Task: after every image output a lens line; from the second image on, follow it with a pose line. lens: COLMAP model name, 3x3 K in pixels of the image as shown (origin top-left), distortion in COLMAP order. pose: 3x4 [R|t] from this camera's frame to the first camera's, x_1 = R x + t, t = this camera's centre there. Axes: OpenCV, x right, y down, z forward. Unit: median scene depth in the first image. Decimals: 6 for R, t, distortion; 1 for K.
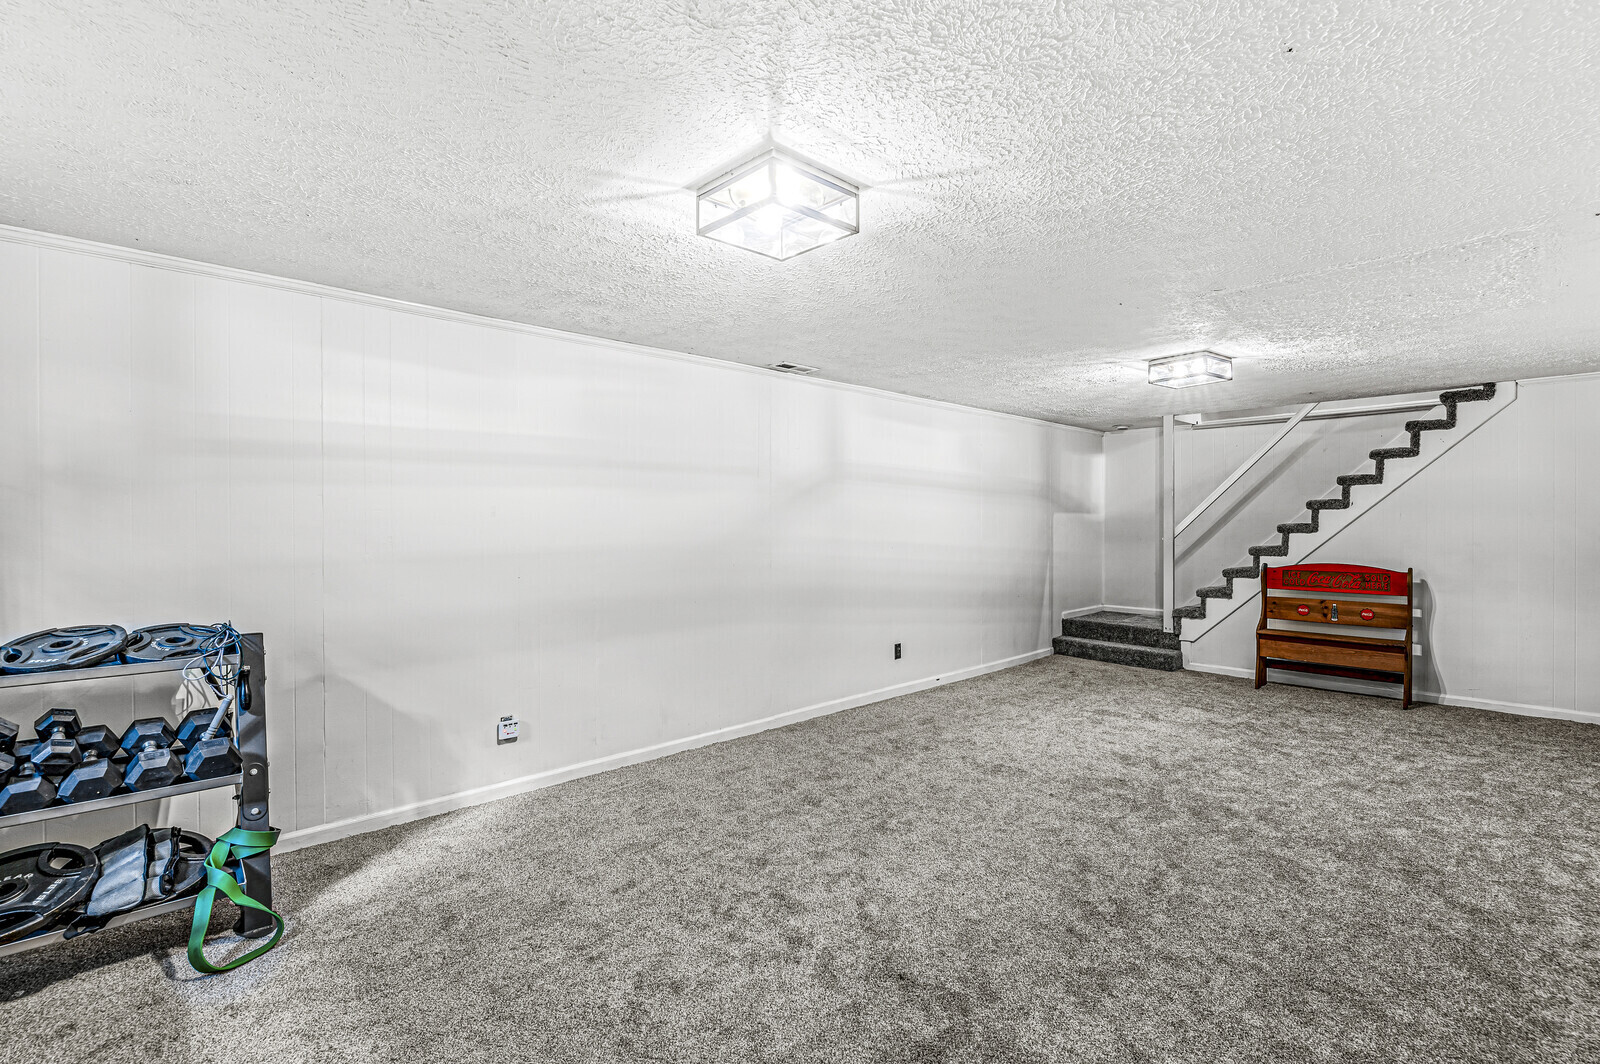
lens RADIAL K [[740.6, 0, 802.4], [0, 740.6, 527.4], [0, 0, 1]] dist [-0.011632, -0.000263]
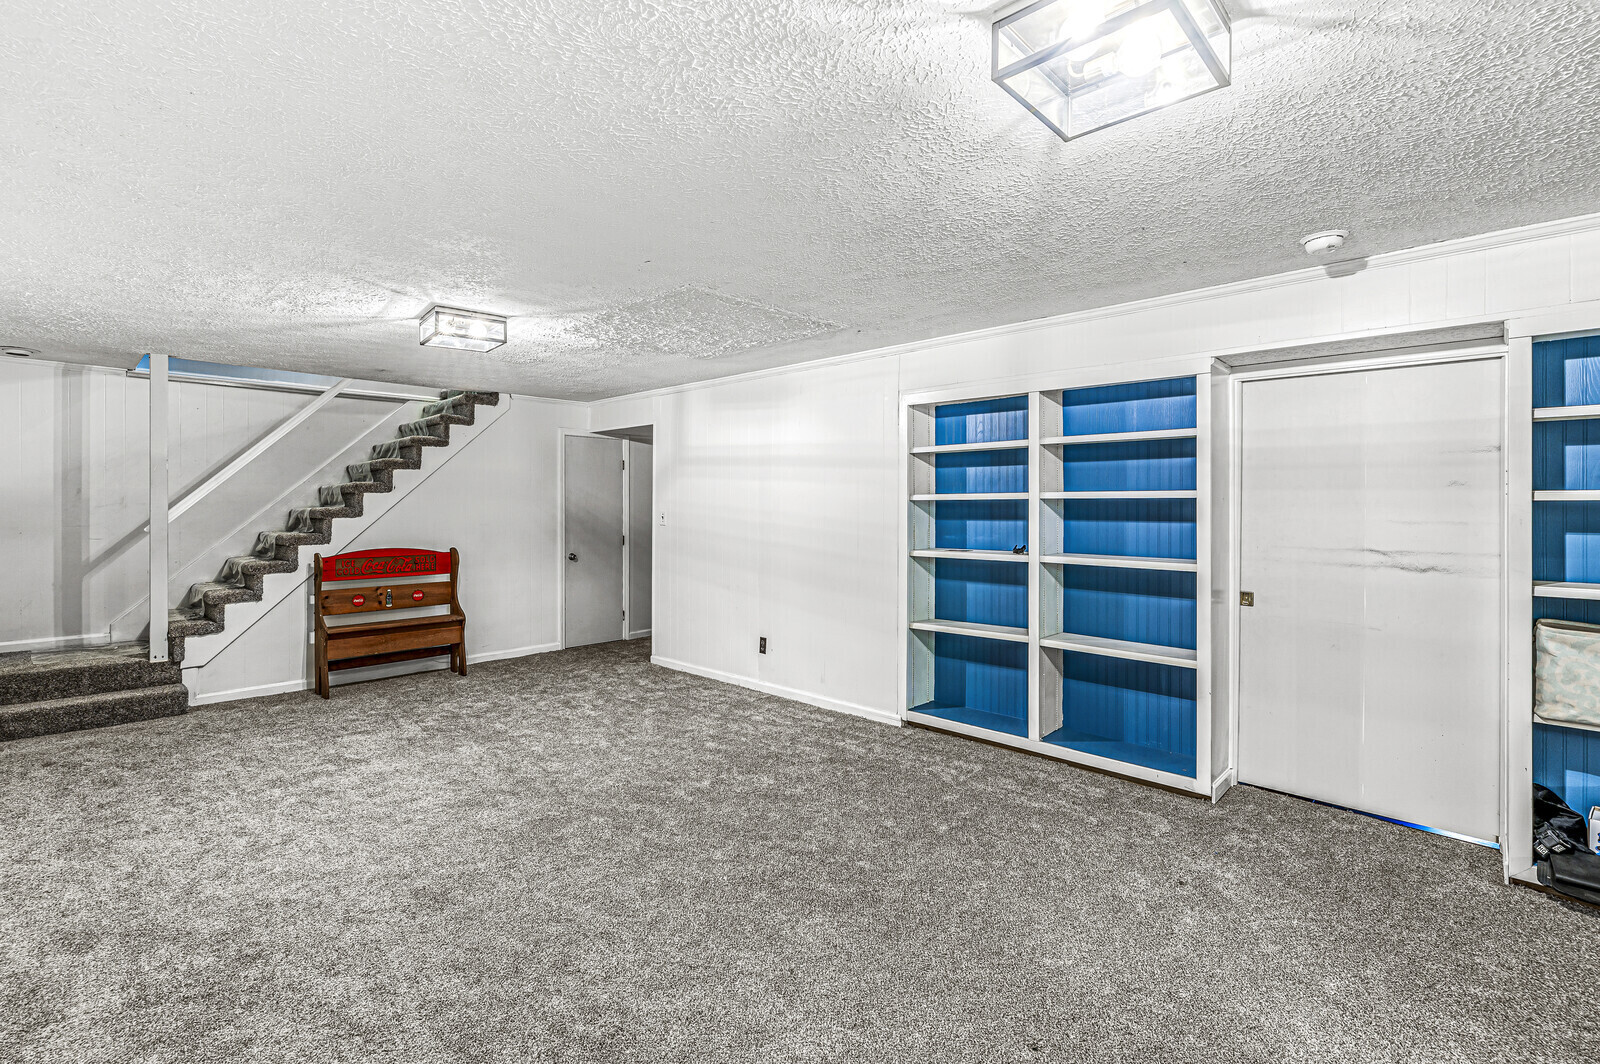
lens RADIAL K [[696.0, 0, 835.5], [0, 696.0, 507.1], [0, 0, 1]] dist [0.002999, -0.002320]
pose [[-0.040213, -0.002203, 0.999189, -0.243059], [0.006681, 0.999975, 0.002474, -0.003997], [-0.999169, 0.006775, -0.040197, 0.473644]]
